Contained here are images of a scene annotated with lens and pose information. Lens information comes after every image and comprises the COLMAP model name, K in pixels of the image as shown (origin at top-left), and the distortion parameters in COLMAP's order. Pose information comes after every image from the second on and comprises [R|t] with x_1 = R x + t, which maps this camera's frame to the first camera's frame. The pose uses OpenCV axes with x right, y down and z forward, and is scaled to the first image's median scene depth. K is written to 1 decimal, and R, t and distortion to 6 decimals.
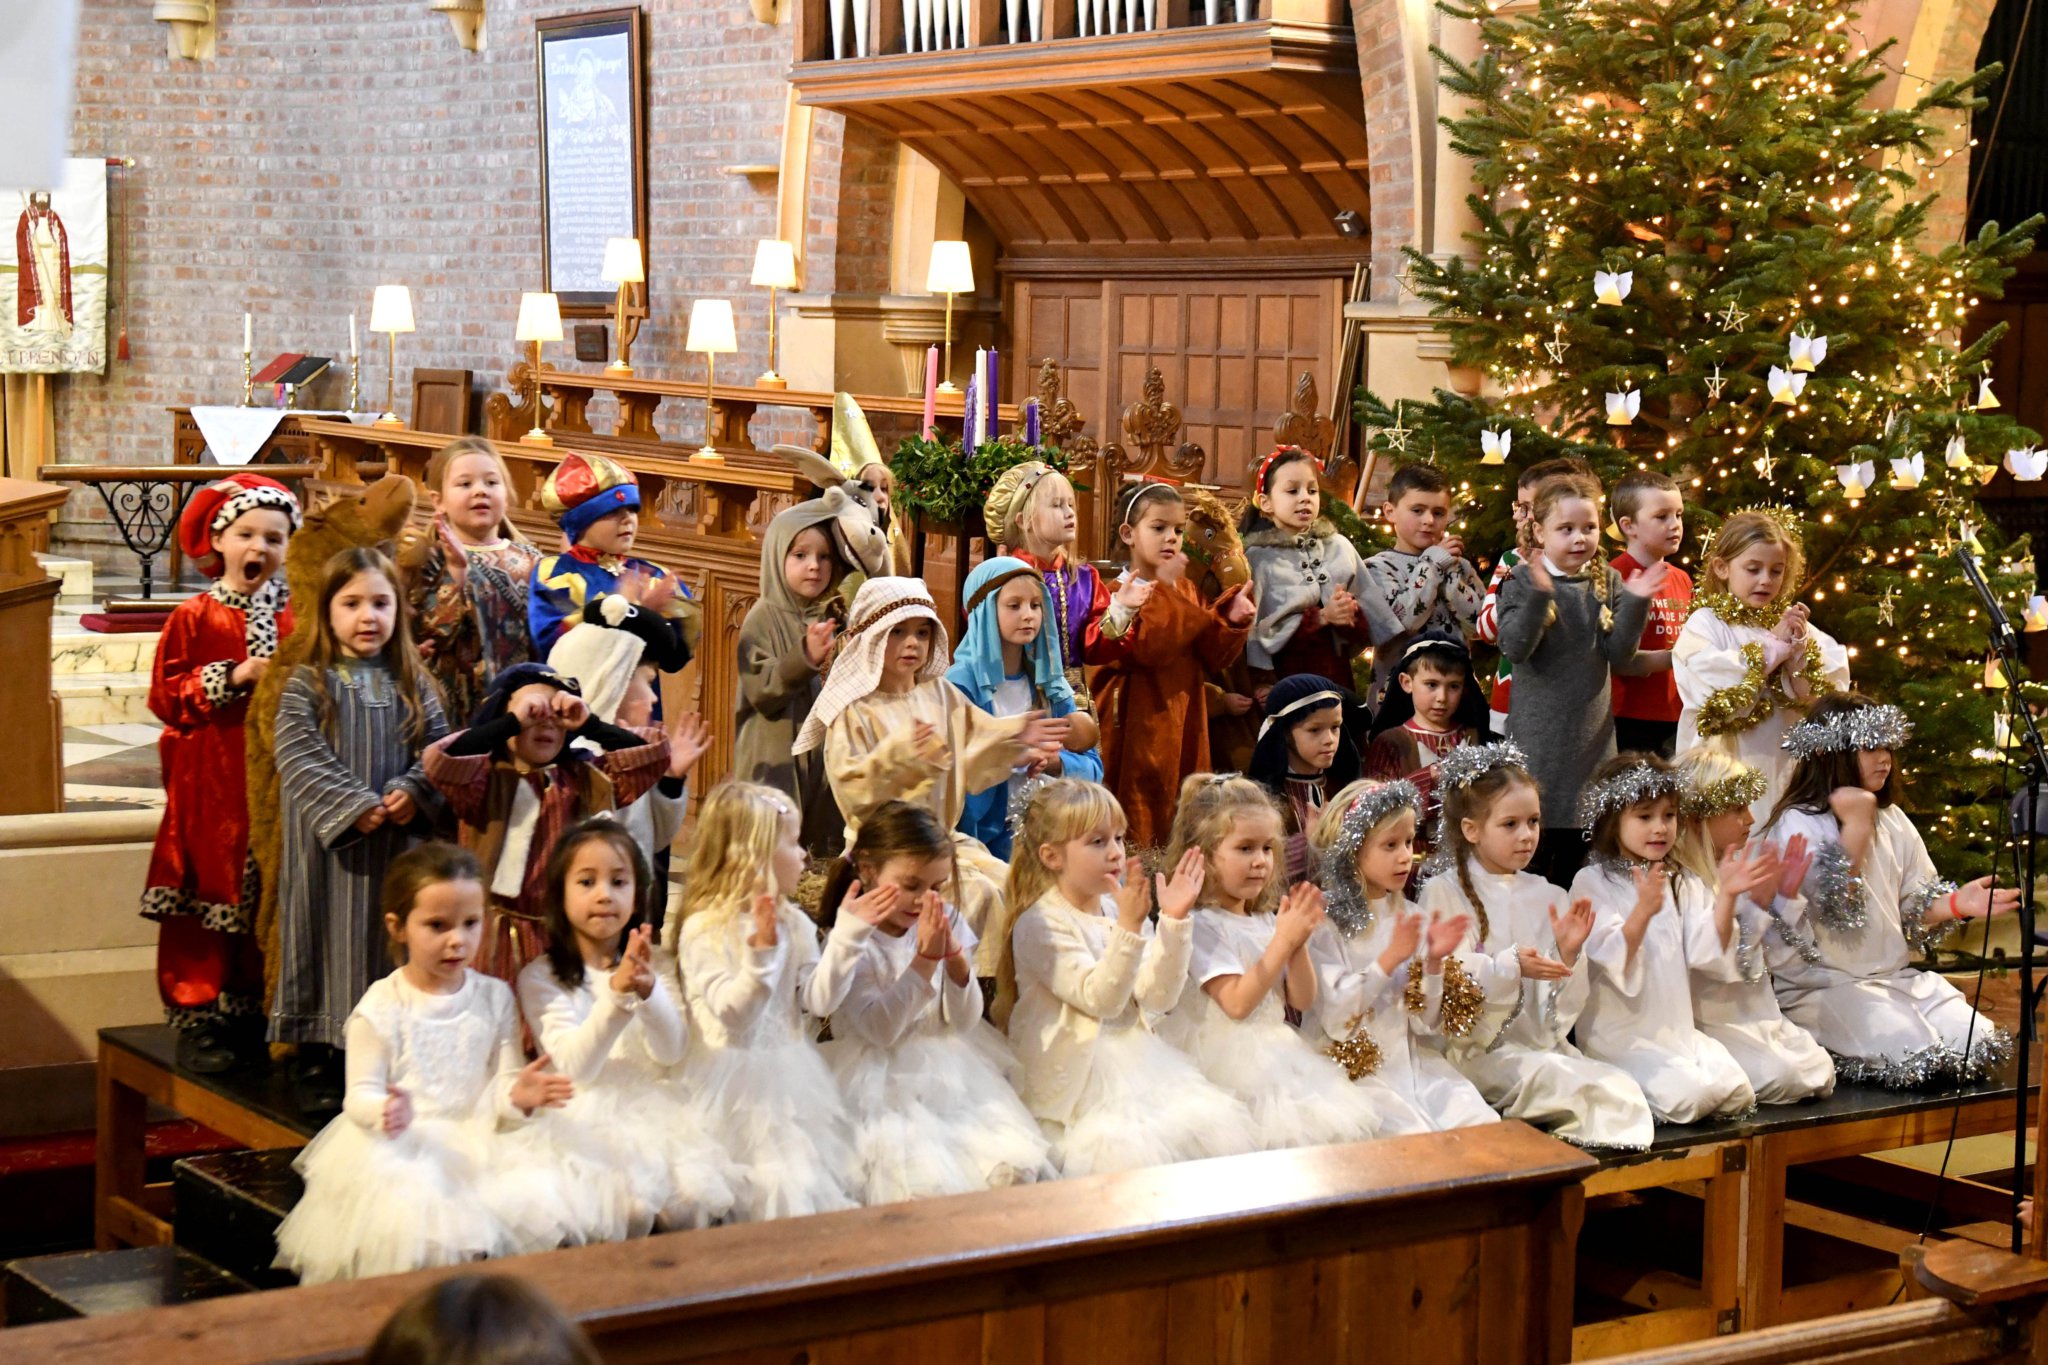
lens RADIAL K [[3604.6, 0, 1024.2], [0, 3604.6, 684.4], [0, 0, 1]] dist [0.036829, 0.000000]
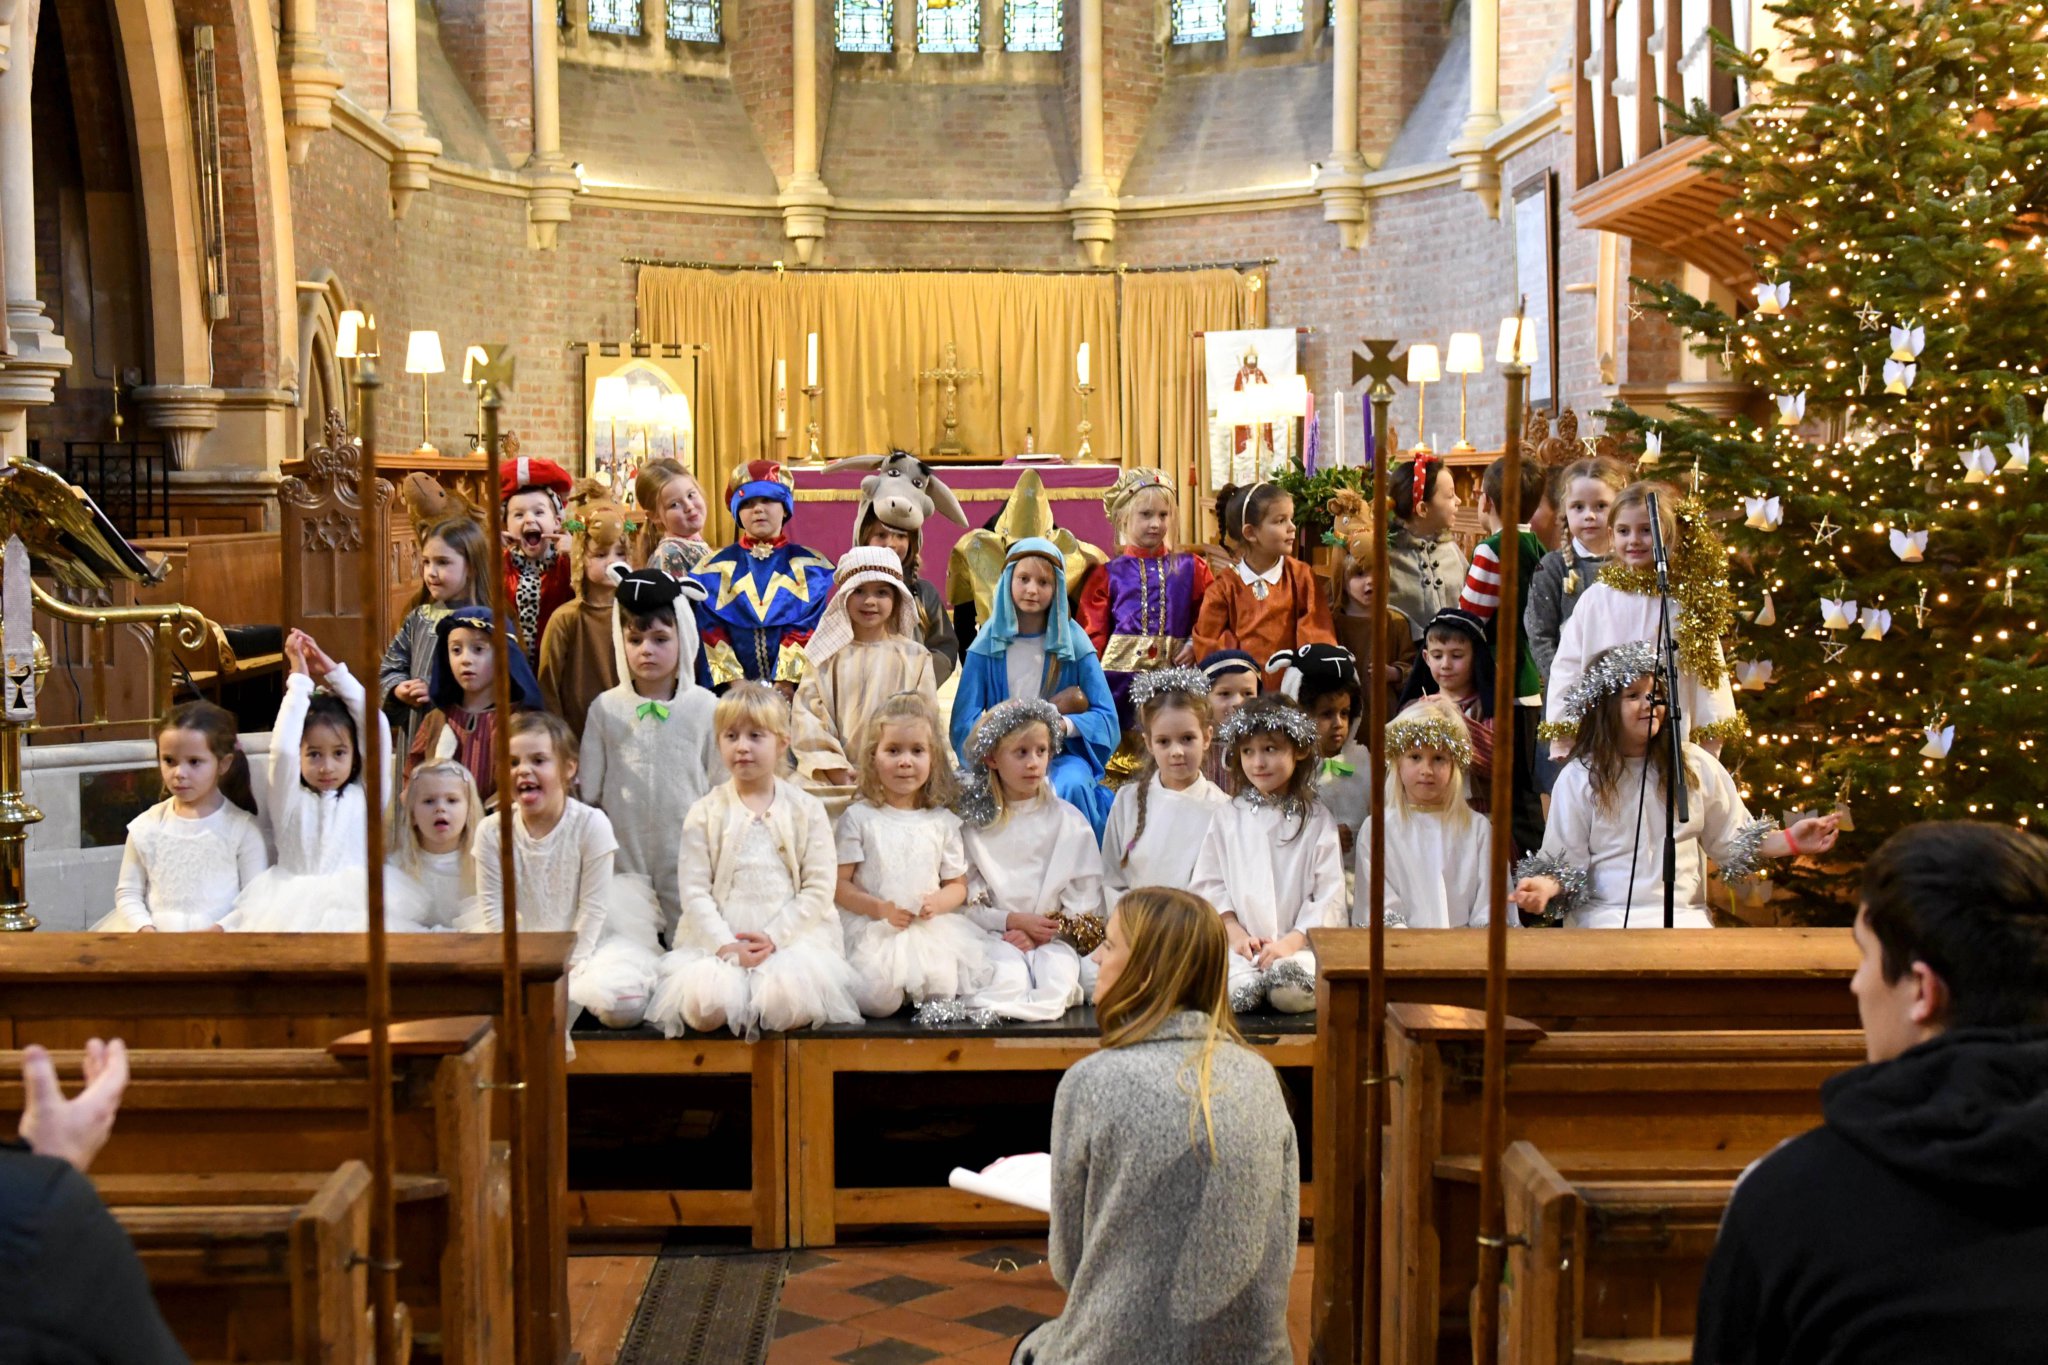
lens RADIAL K [[2752.2, 0, 1018.8], [0, 2752.2, 688.5], [0, 0, 1]] dist [-0.041357, 0.000000]
pose [[0.825223, 0.004742, -0.564788, 0.238758], [-0.025026, 0.999290, -0.028175, 0.019592], [0.564253, 0.037385, 0.824755, 0.106293]]
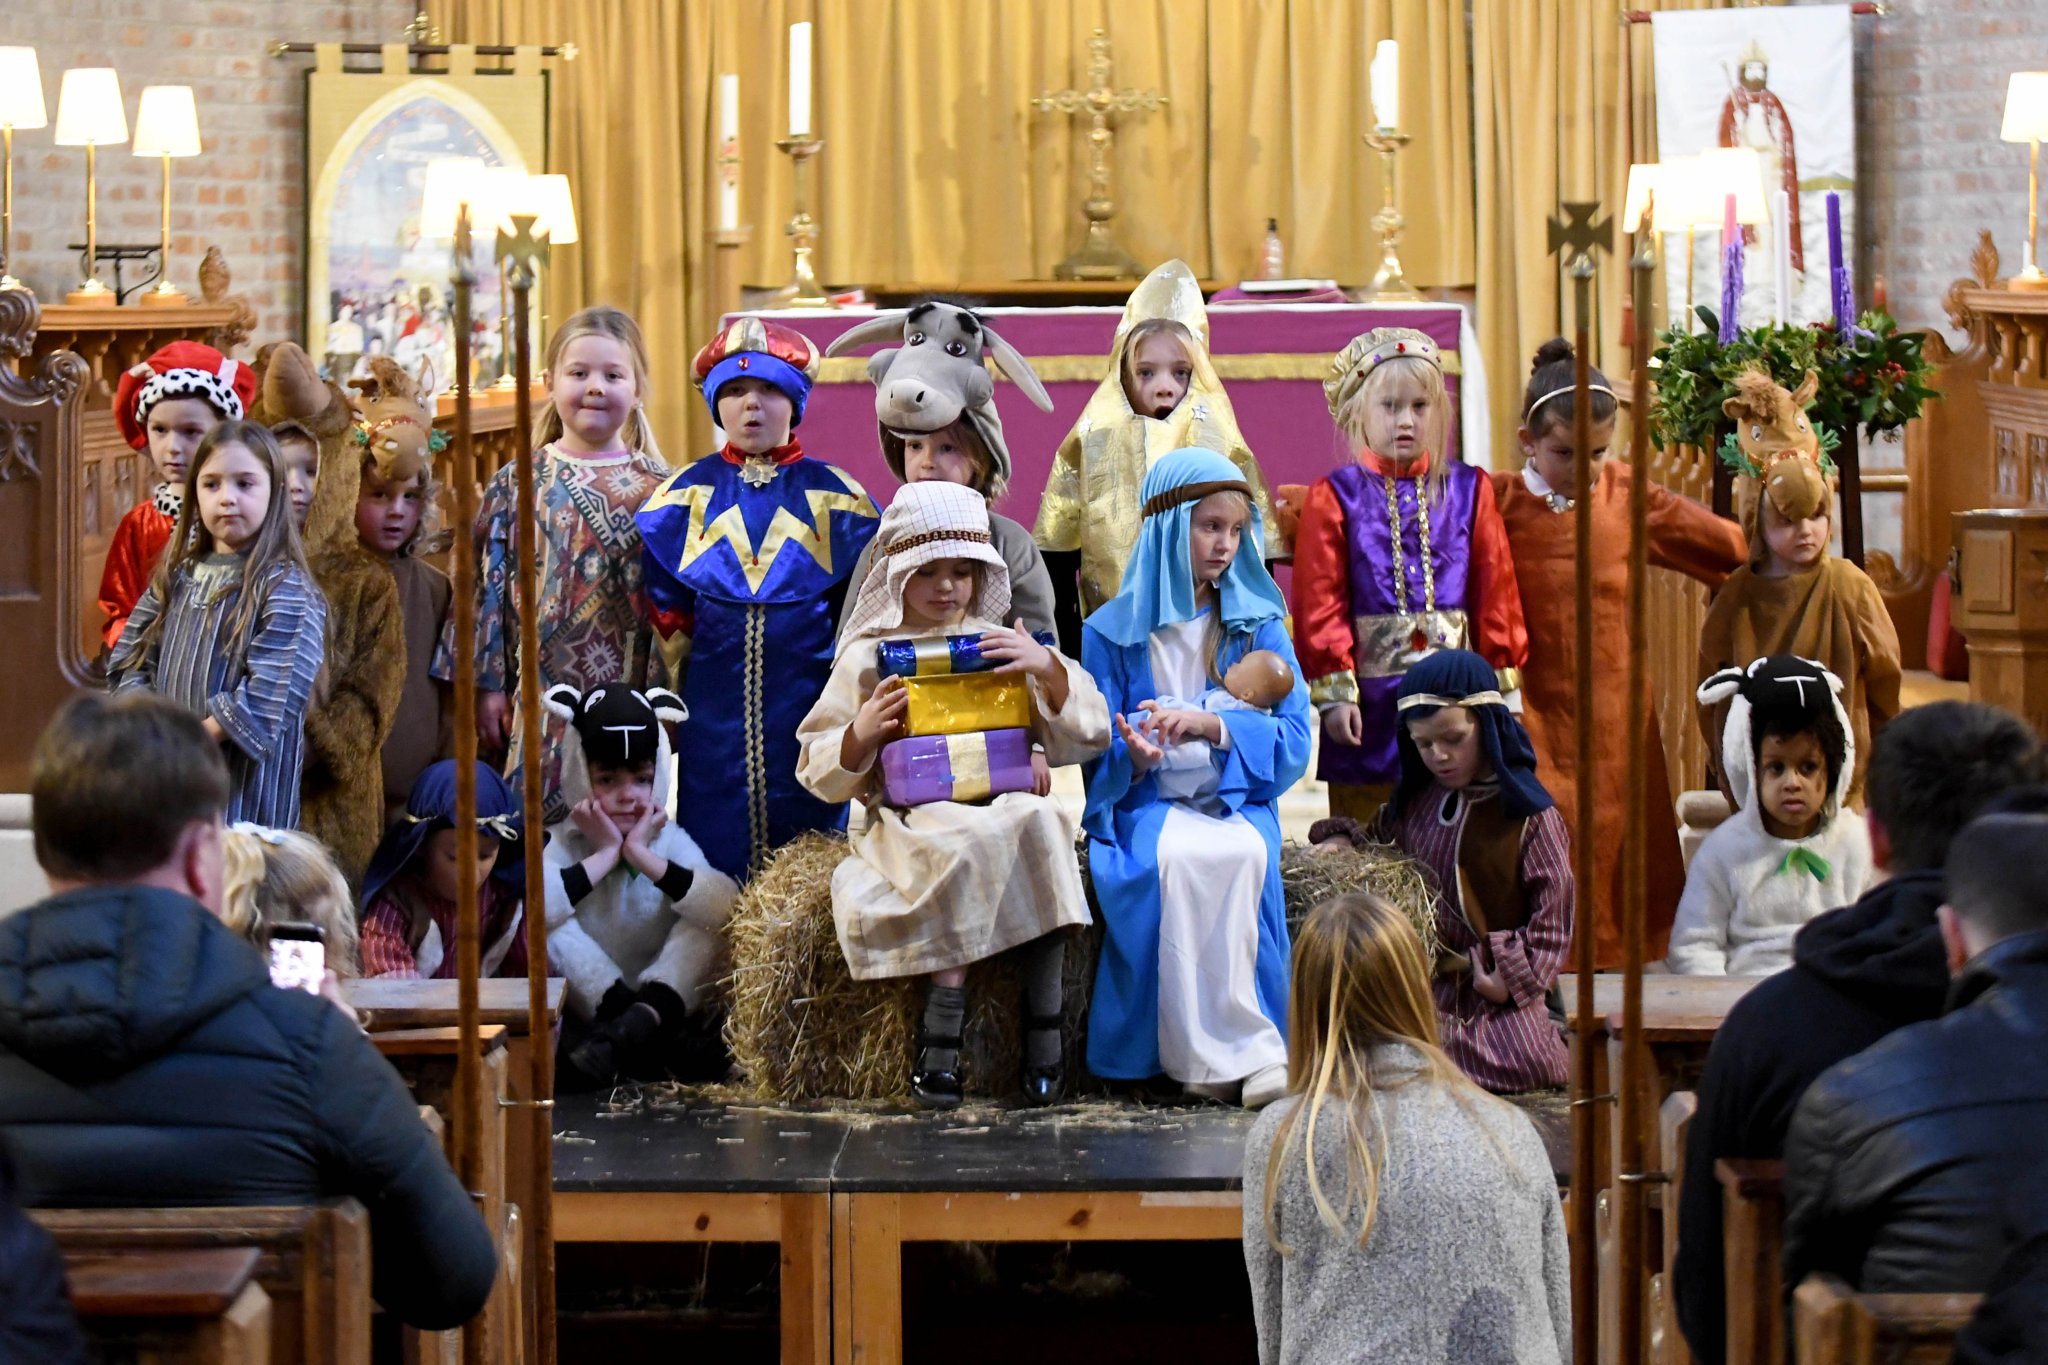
lens RADIAL K [[7234.8, 0, 1025.1], [0, 7234.8, 681.5], [0, 0, 1]] dist [-0.326475, 0.000000]
pose [[0.803726, -0.011113, -0.594896, 0.360267], [-0.025346, 0.998279, -0.052892, 0.037983], [0.594459, 0.057589, 0.802061, -0.057210]]
